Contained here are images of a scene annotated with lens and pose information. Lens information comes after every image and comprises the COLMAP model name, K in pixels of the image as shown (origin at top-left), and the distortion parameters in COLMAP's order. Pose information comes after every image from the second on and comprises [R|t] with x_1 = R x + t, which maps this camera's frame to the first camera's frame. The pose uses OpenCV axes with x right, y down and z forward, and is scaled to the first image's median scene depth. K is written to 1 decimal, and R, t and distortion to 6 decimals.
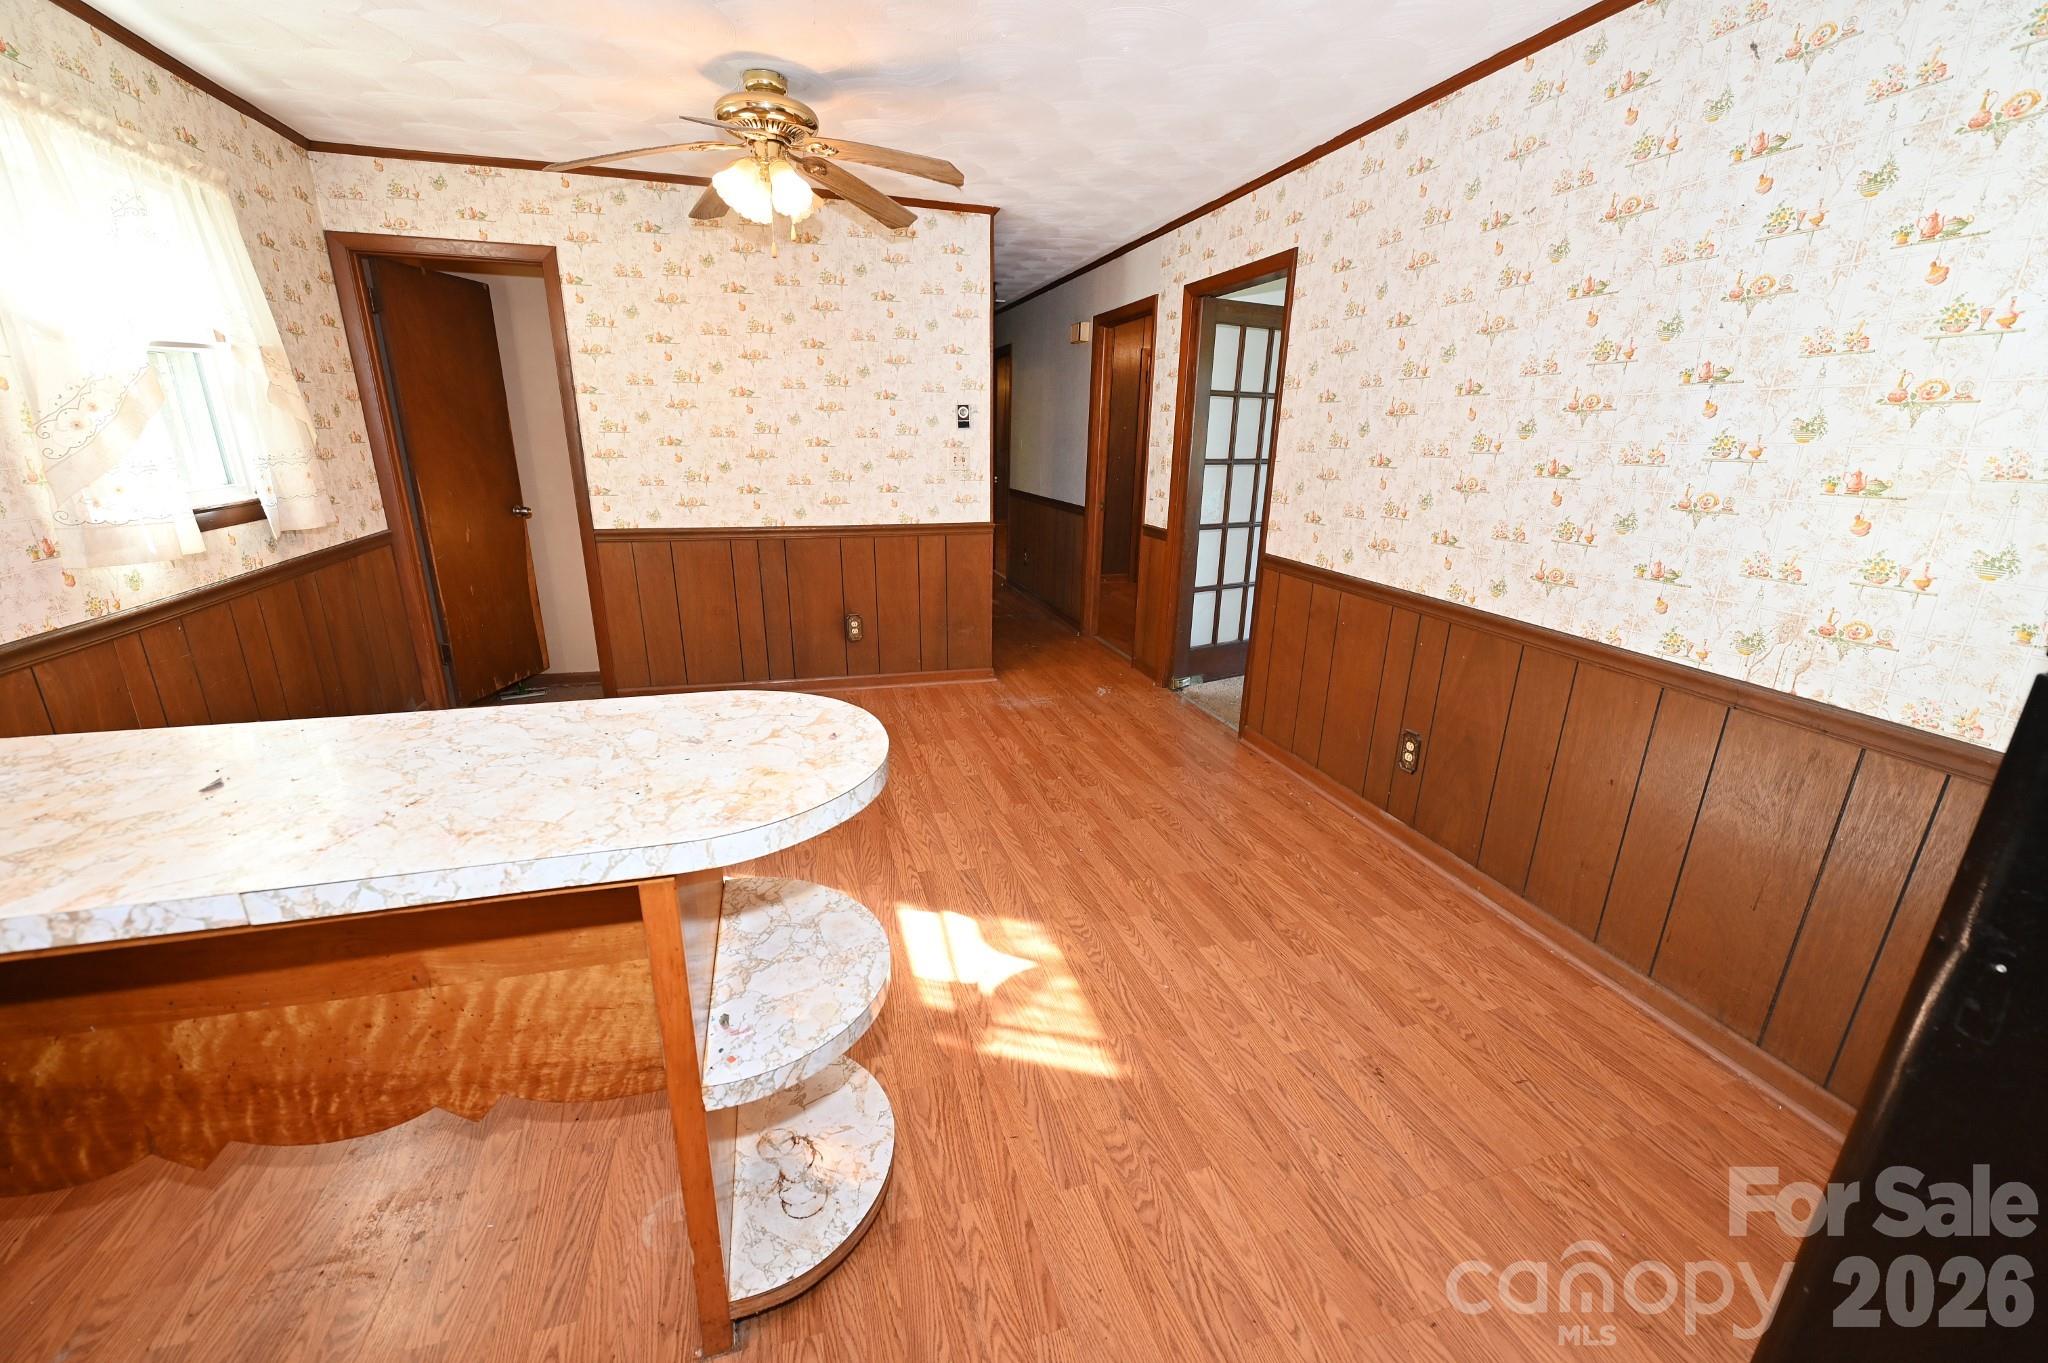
lens RADIAL K [[805.6, 0, 1020.1], [0, 805.6, 688.3], [0, 0, 1]] dist [-0.011588, -0.000528]
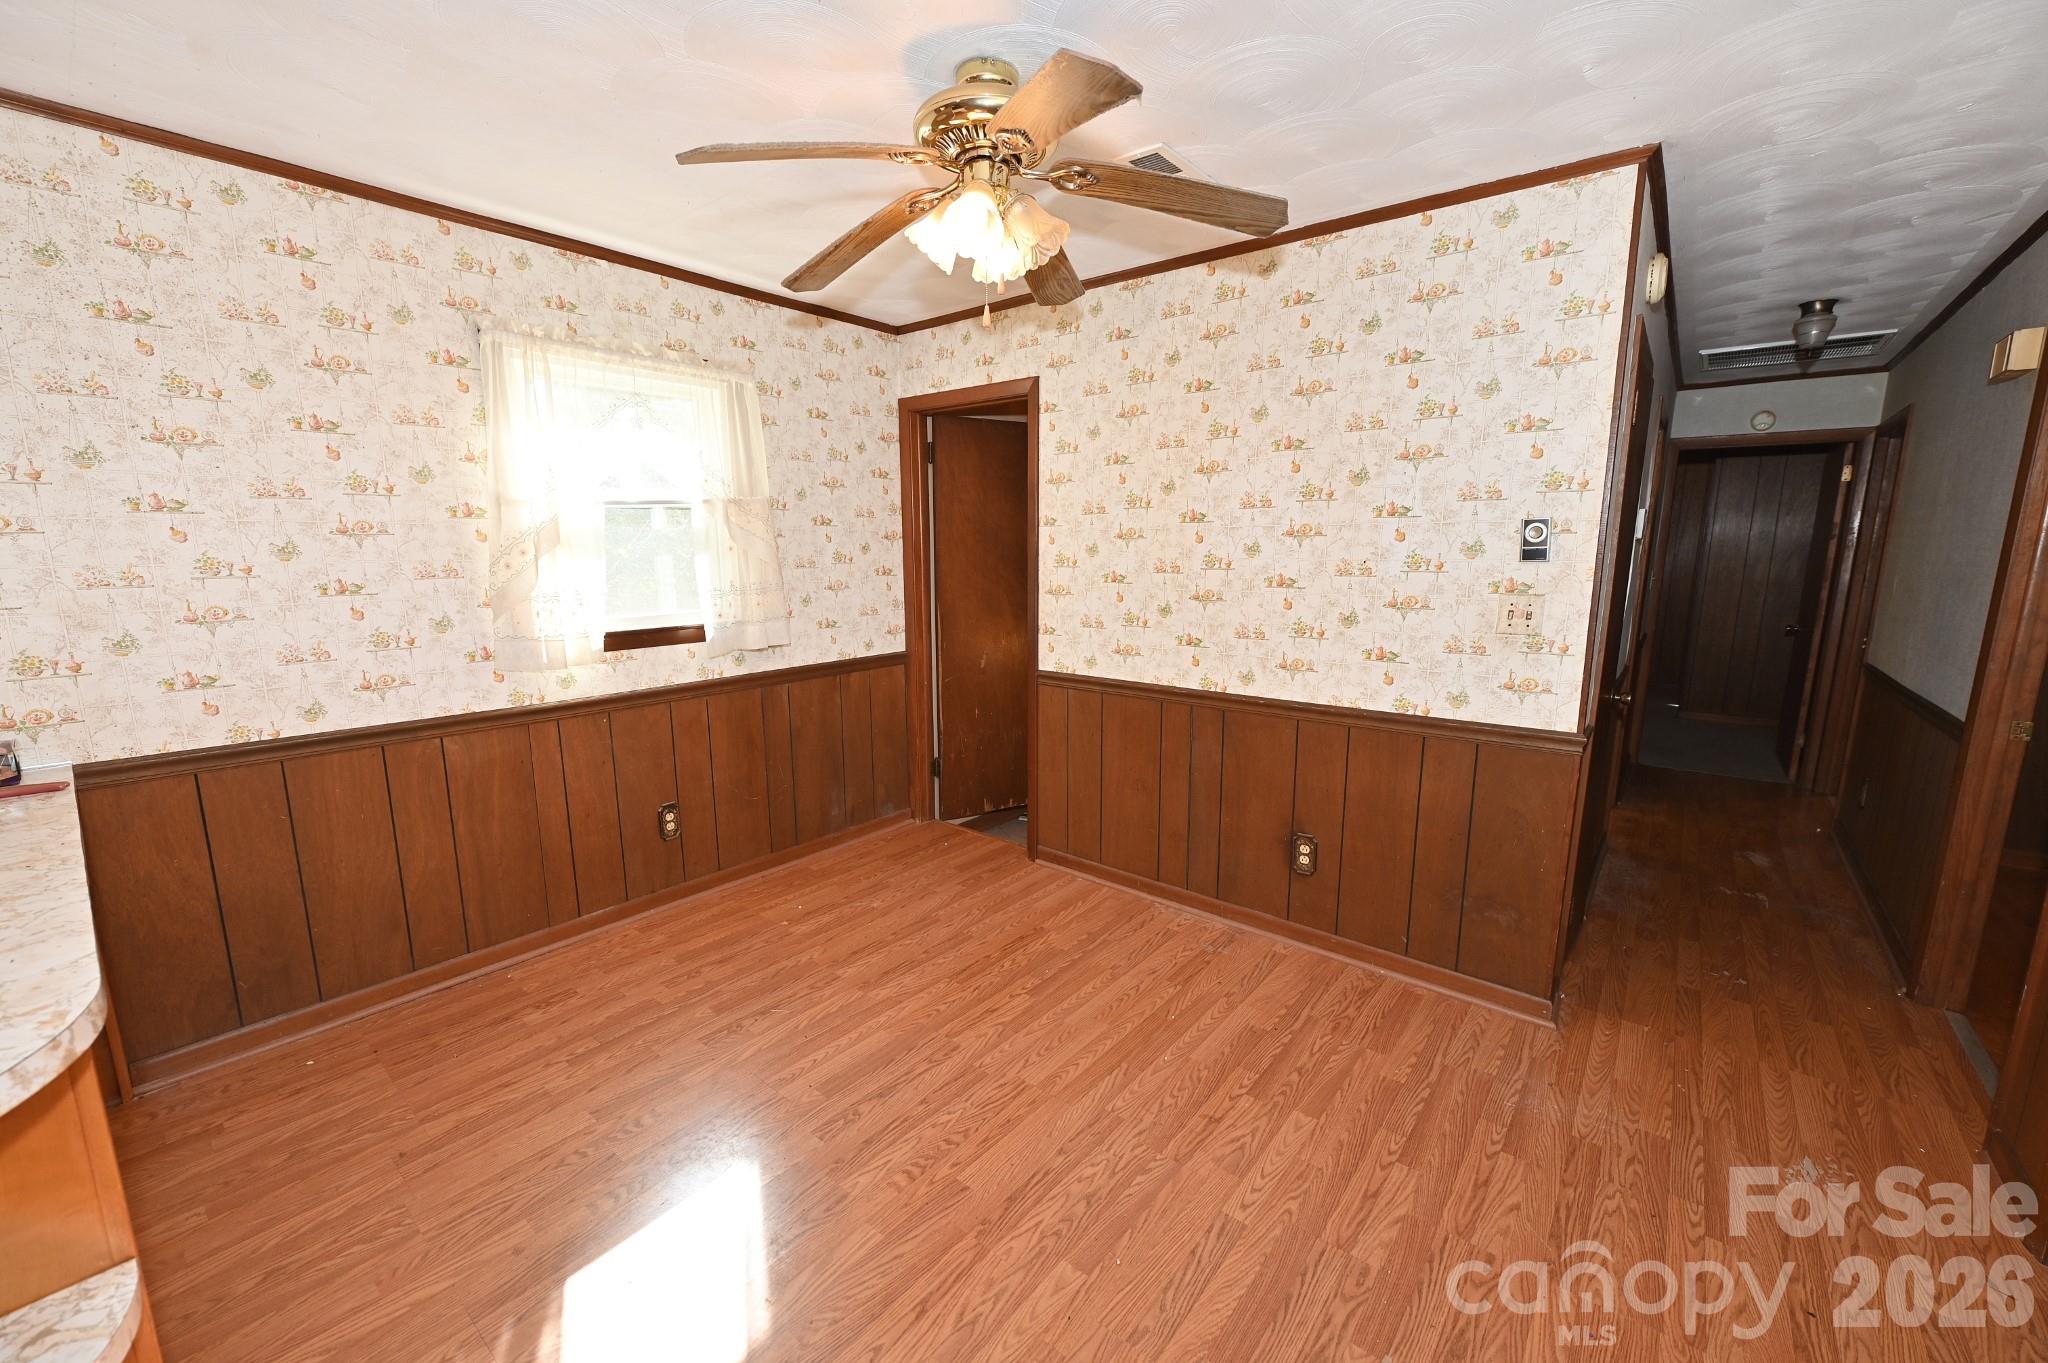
lens RADIAL K [[805.6, 0, 1018.0], [0, 805.6, 694.7], [0, 0, 1]] dist [-0.011588, -0.000528]
pose [[0.559911, 0.131238, -0.818093, 0.200990], [-0.243735, 0.969777, -0.011243, -0.150718], [0.791892, 0.205693, 0.574976, 0.449894]]
